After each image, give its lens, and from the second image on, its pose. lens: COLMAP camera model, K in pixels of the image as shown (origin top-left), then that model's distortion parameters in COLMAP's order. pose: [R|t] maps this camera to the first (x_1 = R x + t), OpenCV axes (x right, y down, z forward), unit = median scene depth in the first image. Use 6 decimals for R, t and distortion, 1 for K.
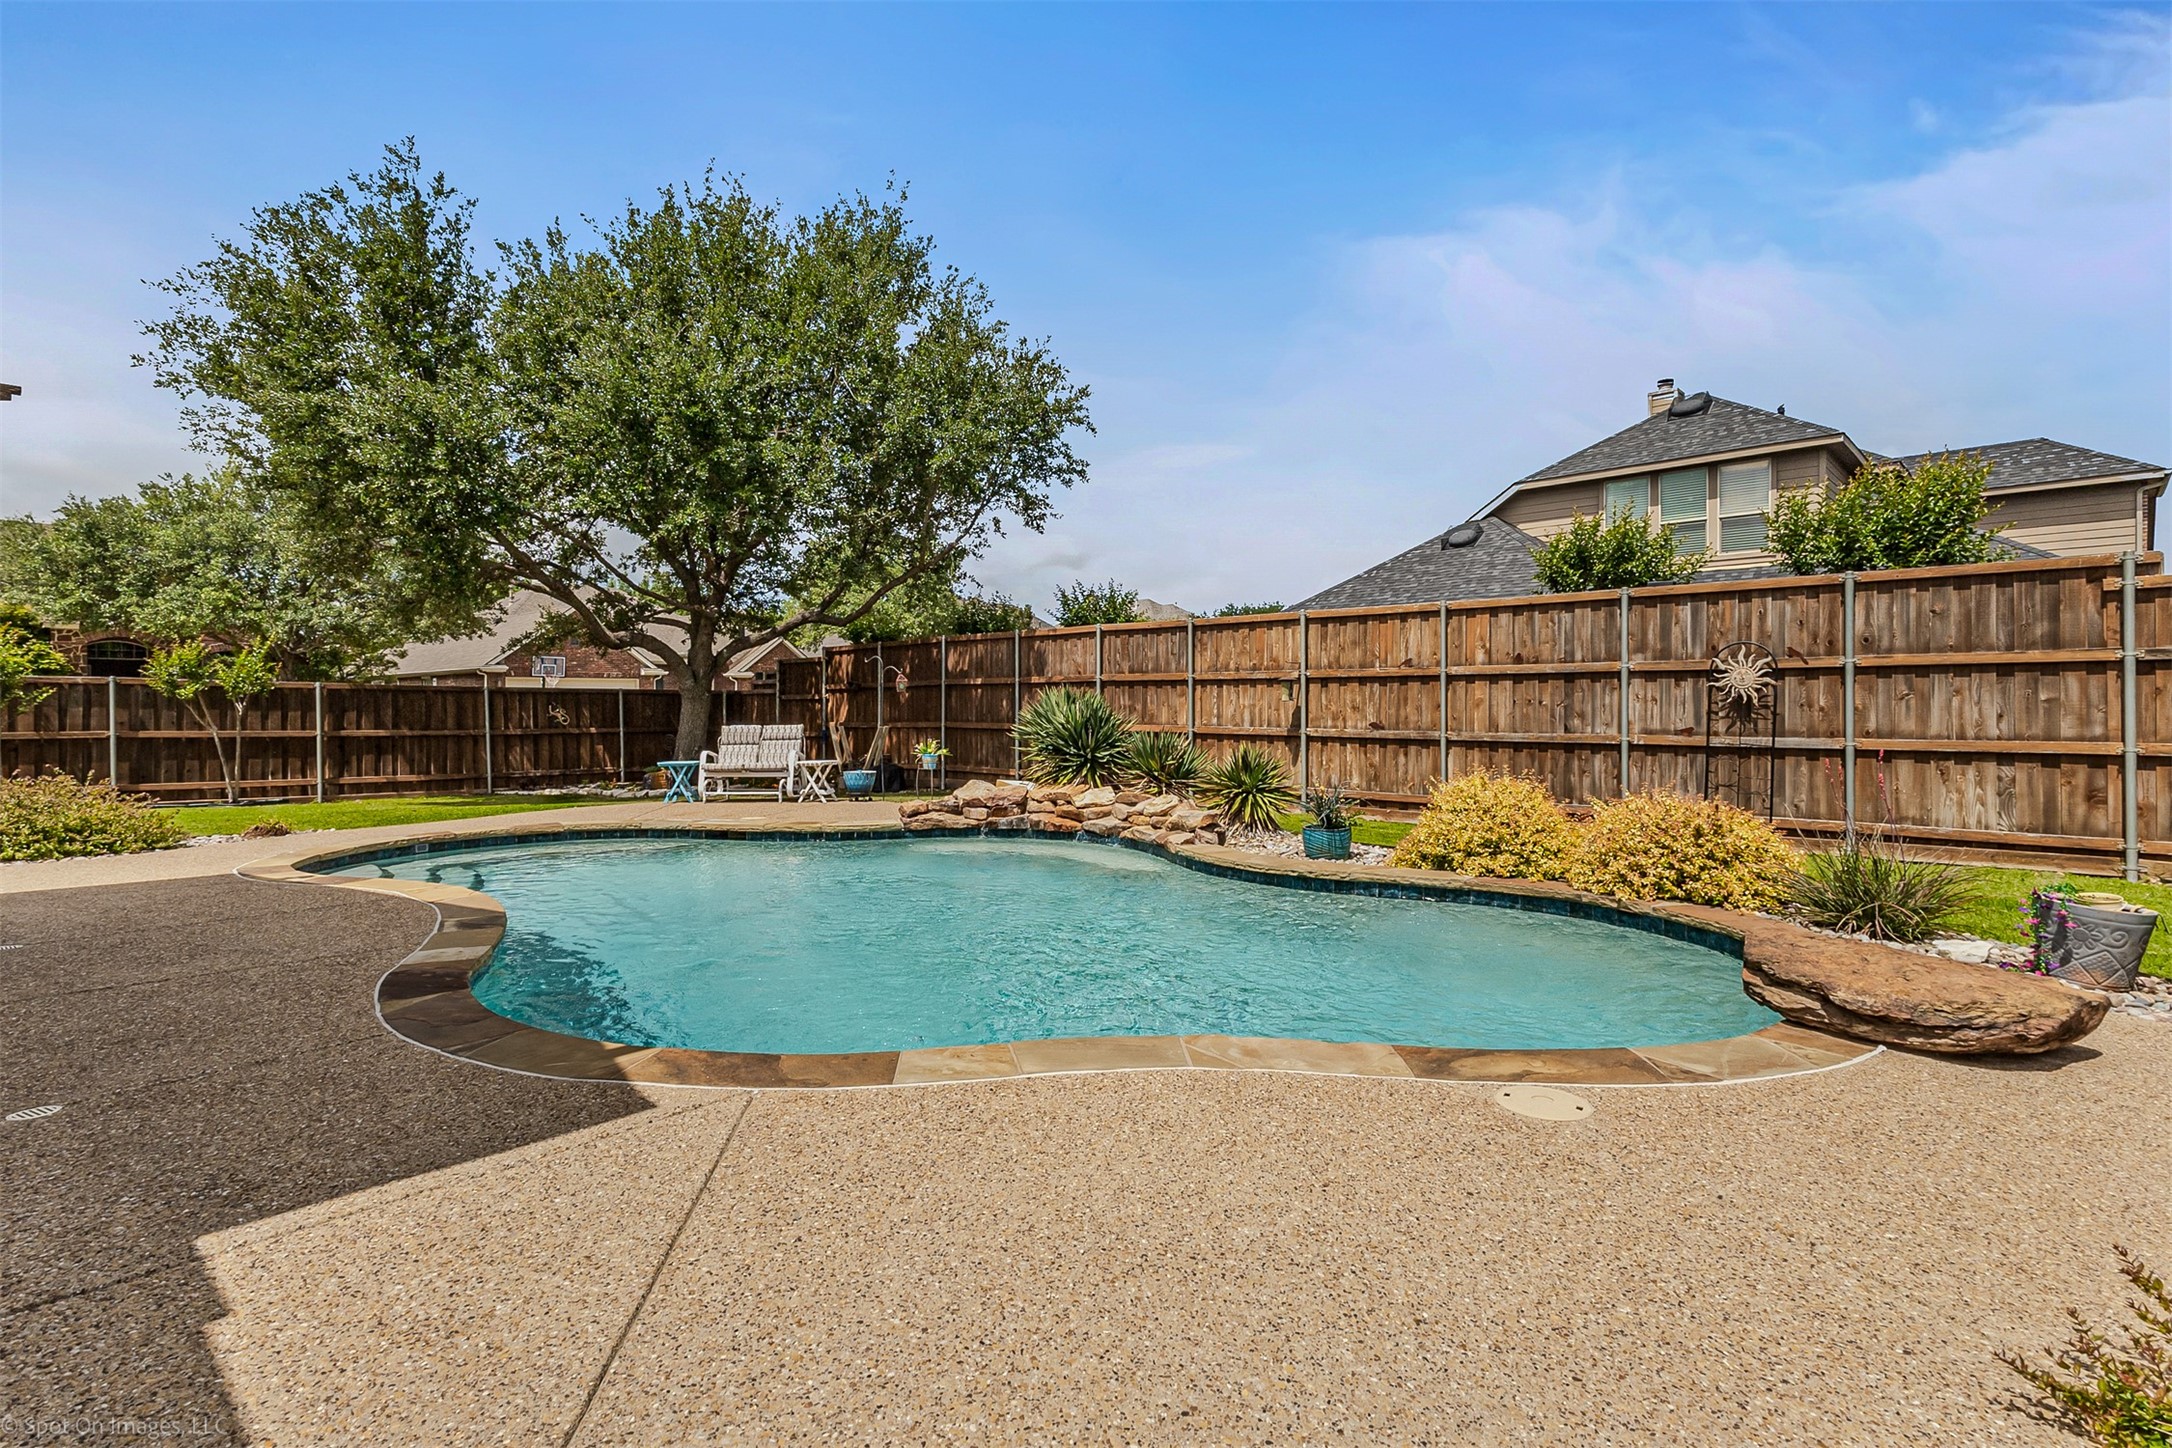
lens RADIAL K [[1048.0, 0, 1099.2], [0, 1048.0, 714.2], [0, 0, 1]] dist [0.003035, 0.000659]
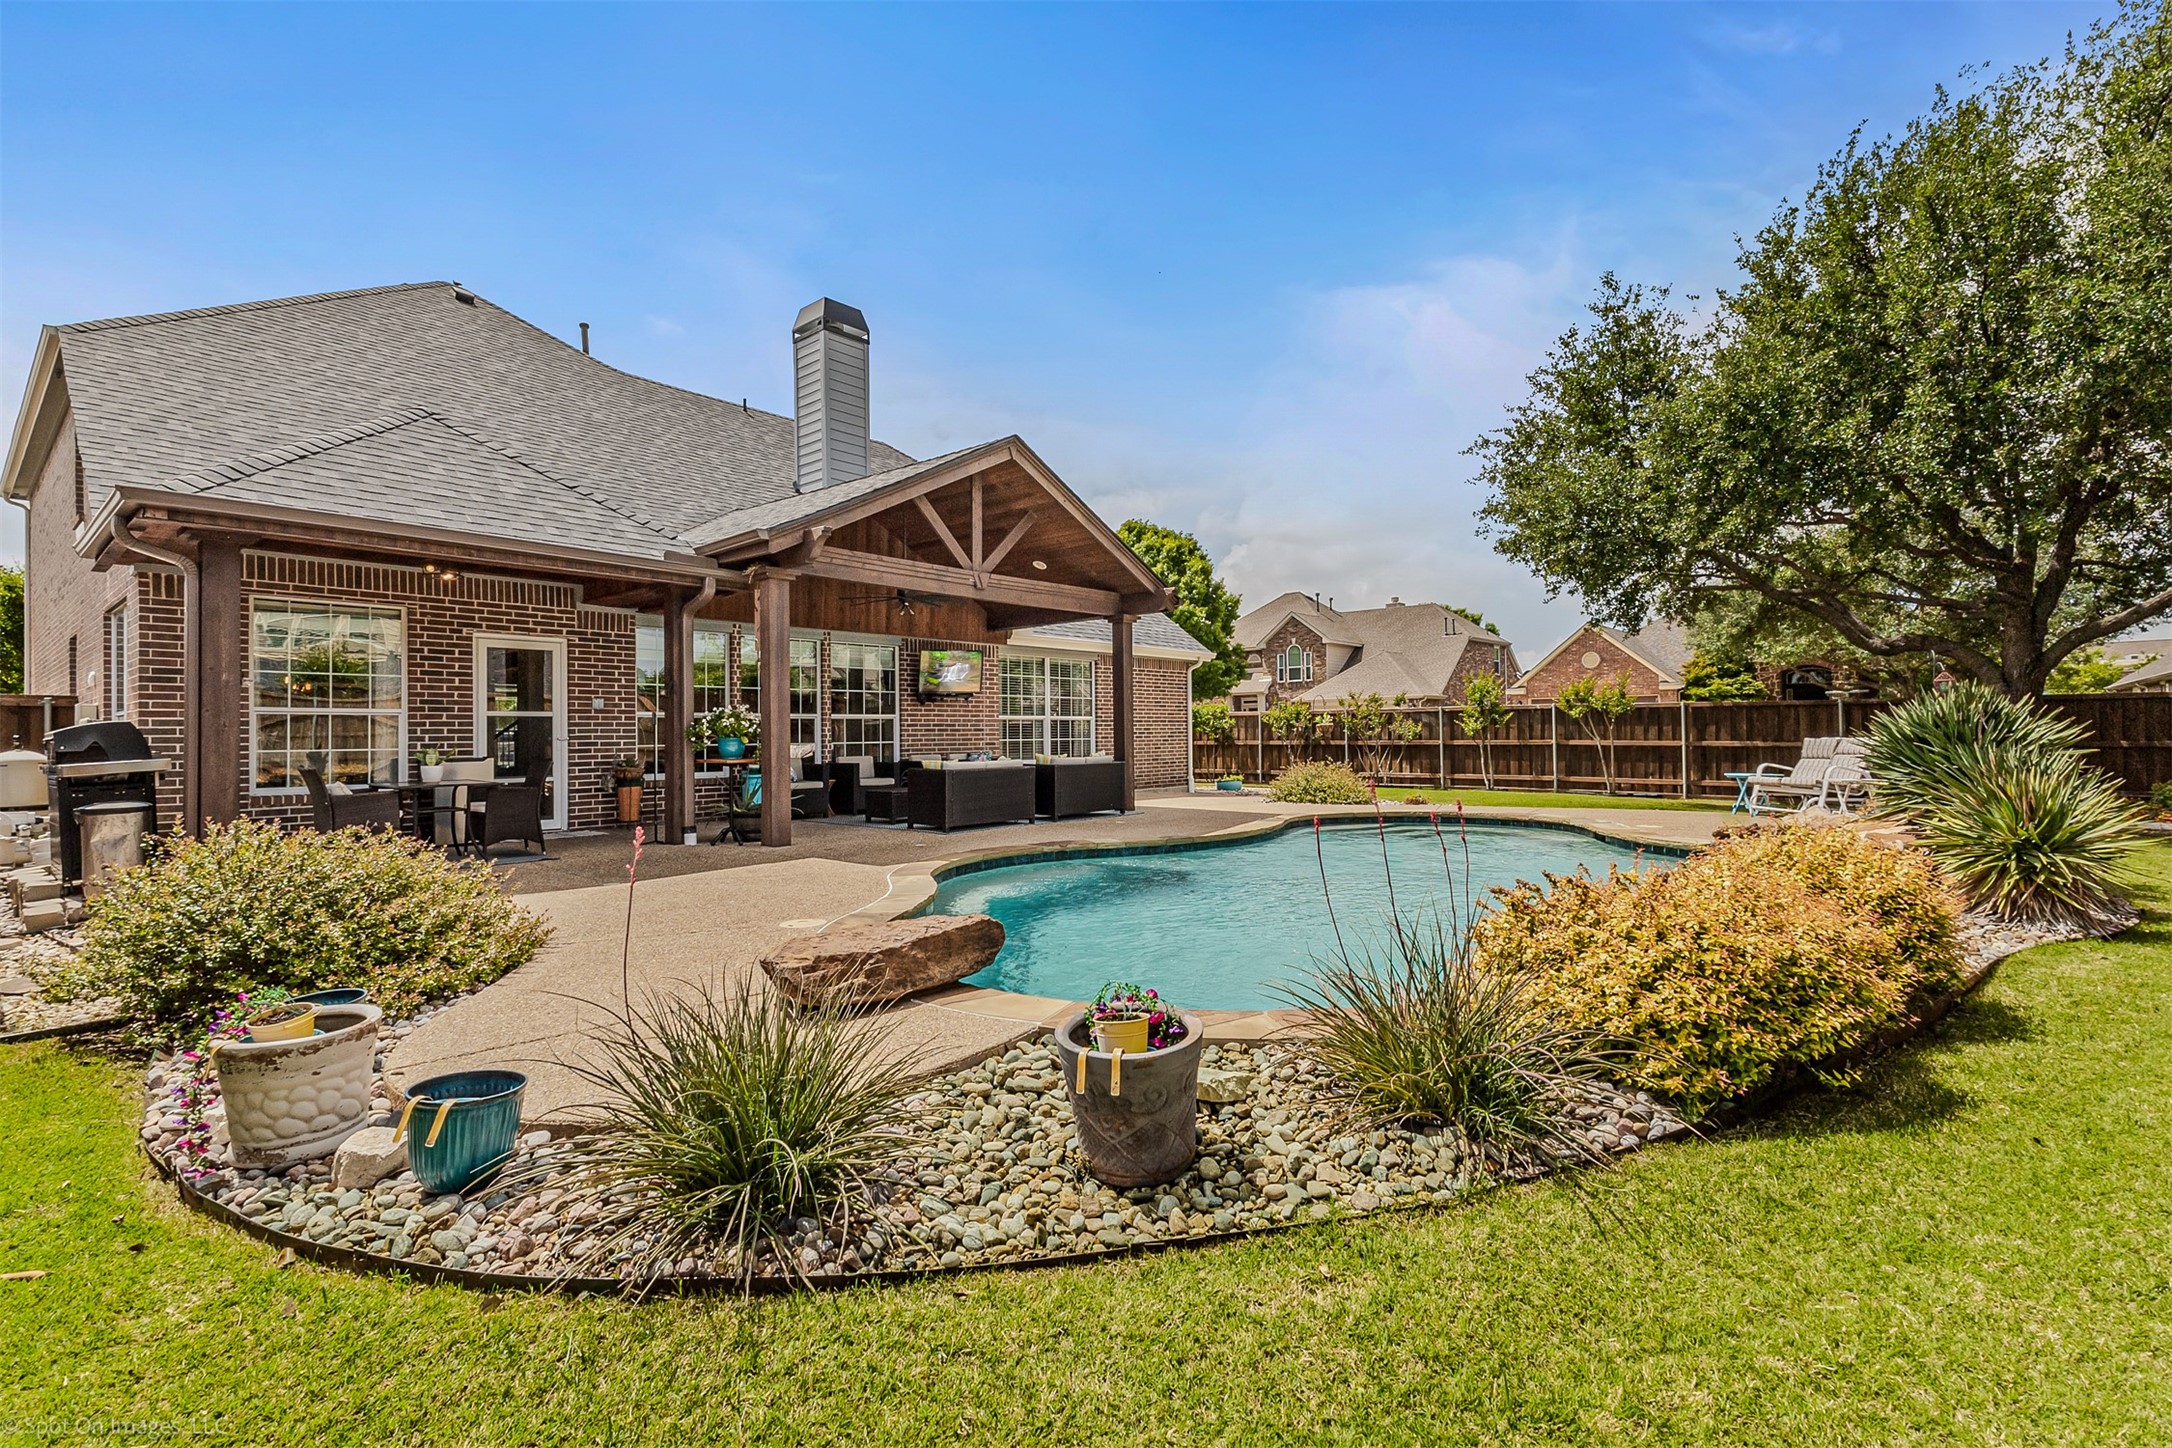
lens RADIAL K [[1003.0, 0, 1101.1], [0, 1003.0, 723.3], [0, 0, 1]] dist [0.018569, -0.003444]
pose [[0.027464, -0.009375, -0.999579, 0.418498], [0.004640, 0.999946, -0.009251, 0.002234], [0.999612, -0.004384, 0.027506, 0.282742]]
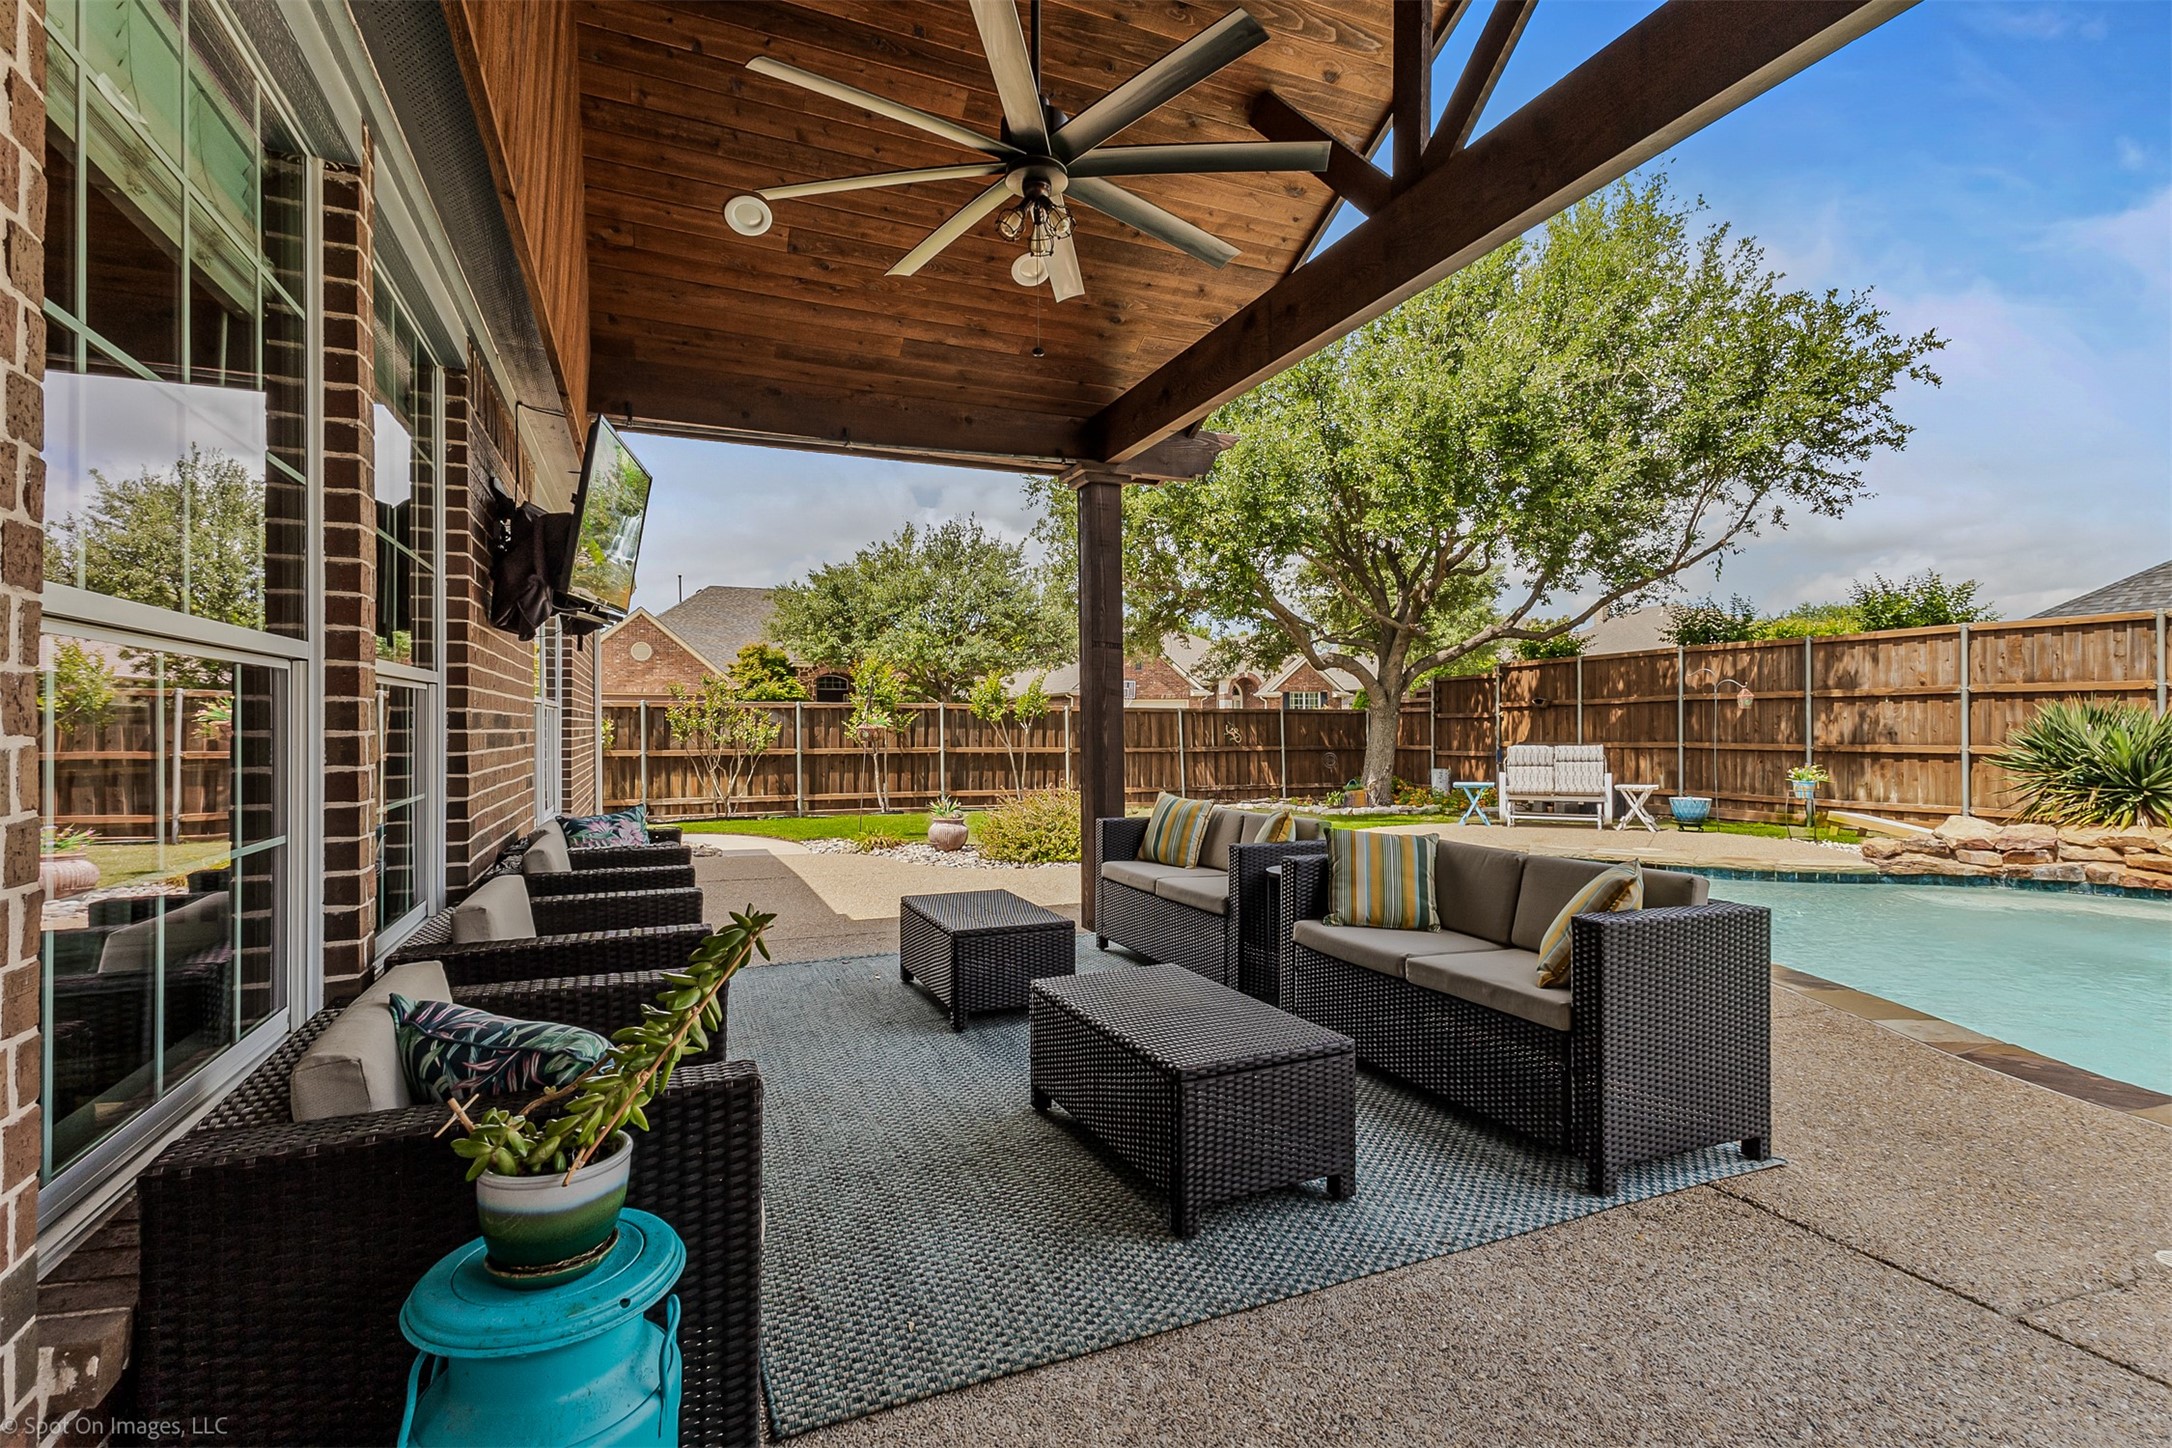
lens RADIAL K [[1003.0, 0, 1068.4], [0, 1003.0, 732.6], [0, 0, 1]] dist [0.018569, -0.003444]
pose [[0.908837, 0.000271, -0.417151, -0.279182], [0.000496, 0.999998, 0.001730, -0.002430], [0.417151, -0.001779, 0.908836, -0.004300]]
